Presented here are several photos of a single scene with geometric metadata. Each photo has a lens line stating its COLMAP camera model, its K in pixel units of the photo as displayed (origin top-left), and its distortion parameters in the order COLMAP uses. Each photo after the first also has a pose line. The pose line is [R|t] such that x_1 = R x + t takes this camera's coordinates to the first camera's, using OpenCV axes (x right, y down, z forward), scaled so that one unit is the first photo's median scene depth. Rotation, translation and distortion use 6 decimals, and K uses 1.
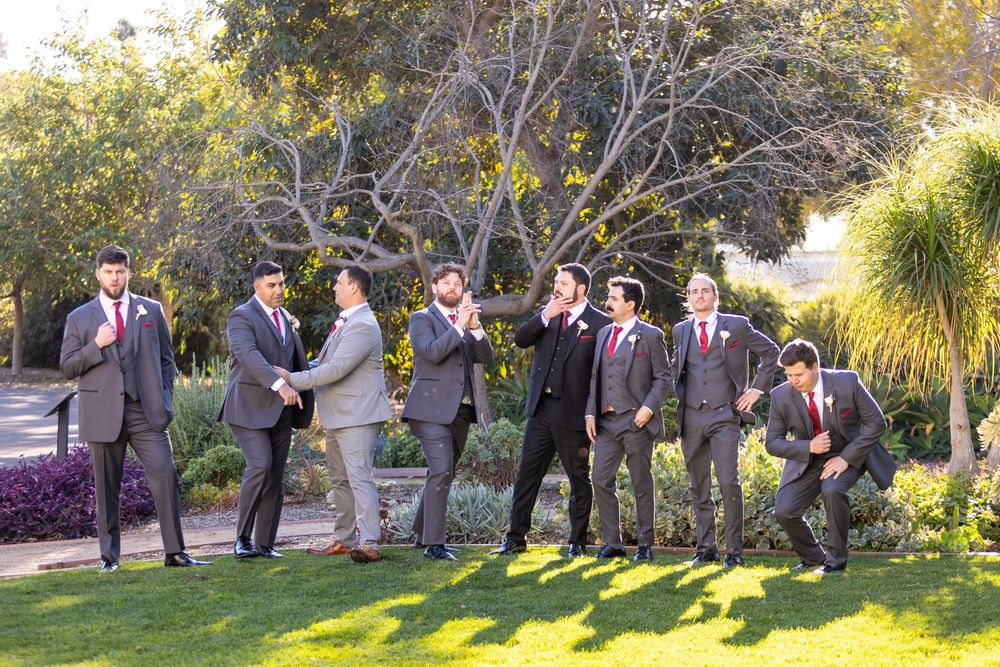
lens RADIAL K [[2271.1, 0, 500.0], [0, 2271.1, 333.5], [0, 0, 1]] dist [-0.020791, -0.180781]
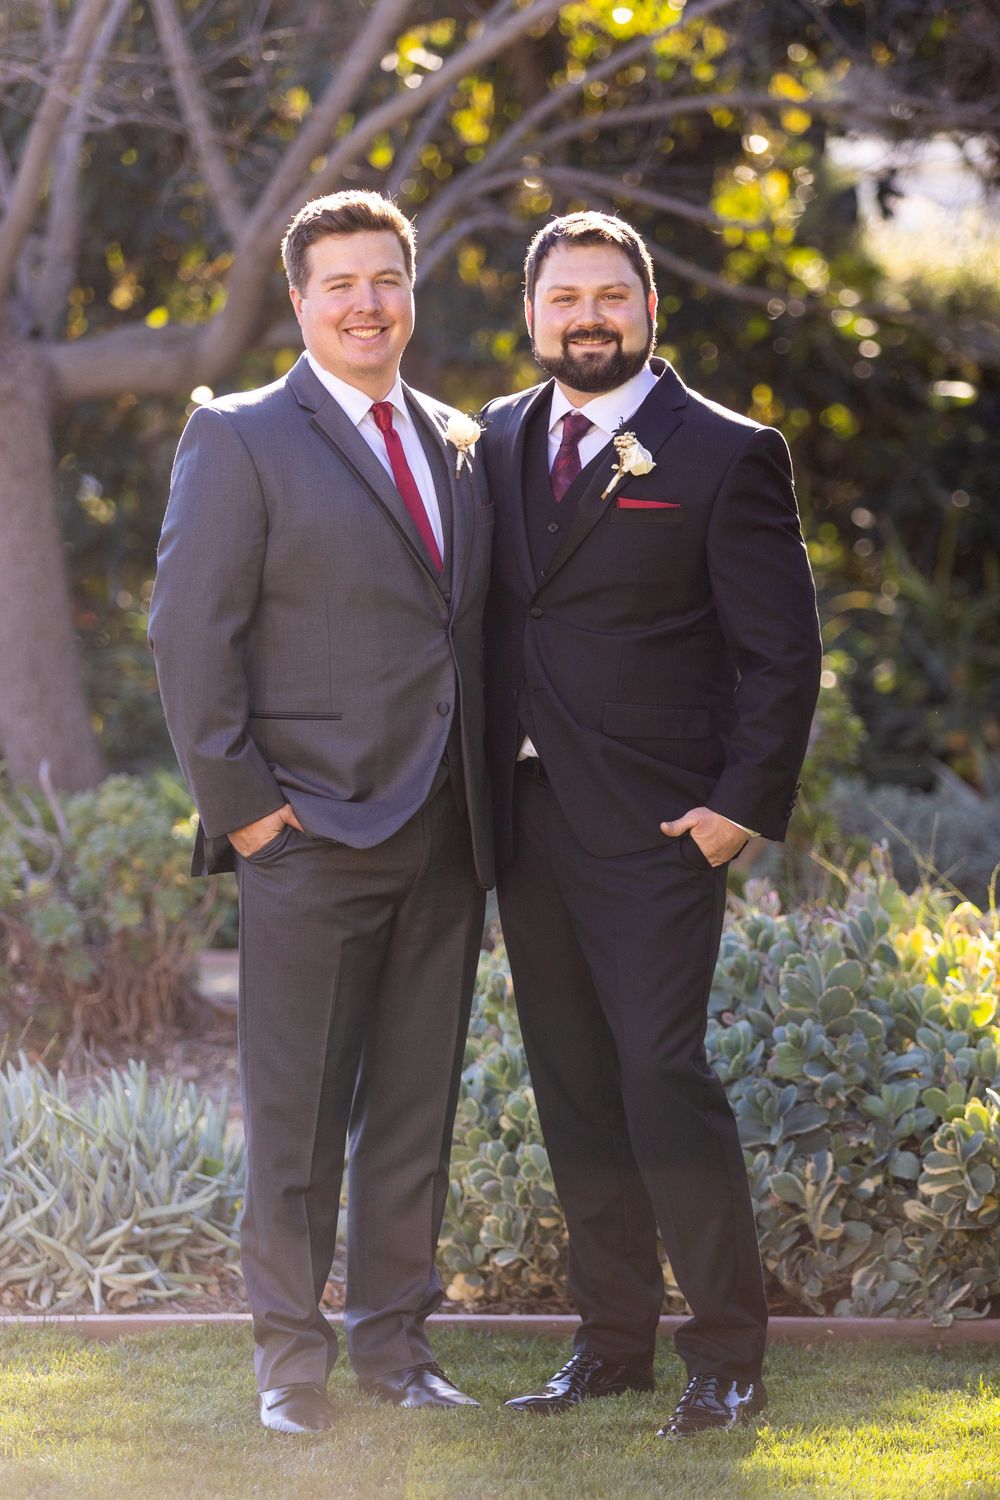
lens RADIAL K [[7054.5, 0, 500.0], [0, 7054.5, 750.0], [0, 0, 1]] dist [-0.123763, -2.702519]
pose [[0.998825, -0.015242, 0.046004, 0.006044], [0.013093, 0.998826, 0.046648, -0.004227], [-0.046661, -0.045991, 0.997851, 0.102097]]
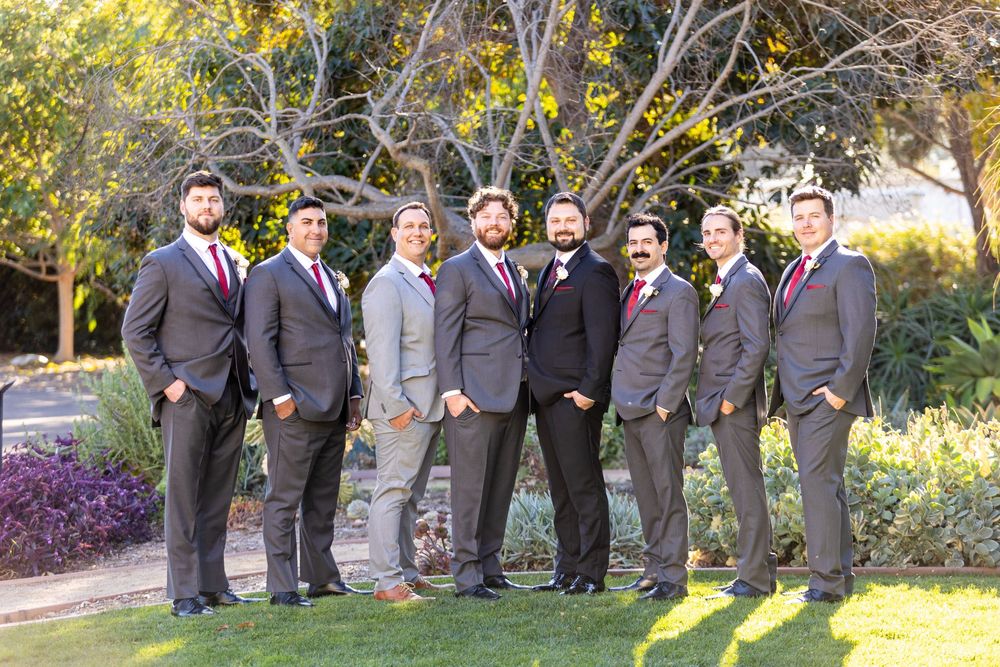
lens RADIAL K [[2758.0, 0, 500.0], [0, 2758.0, 333.5], [0, 0, 1]] dist [0.055572, -1.249020]
pose [[0.999552, -0.027964, 0.010690, -0.021907], [0.027806, 0.999505, 0.014702, -0.000269], [-0.011096, -0.014399, 0.999835, 0.041158]]
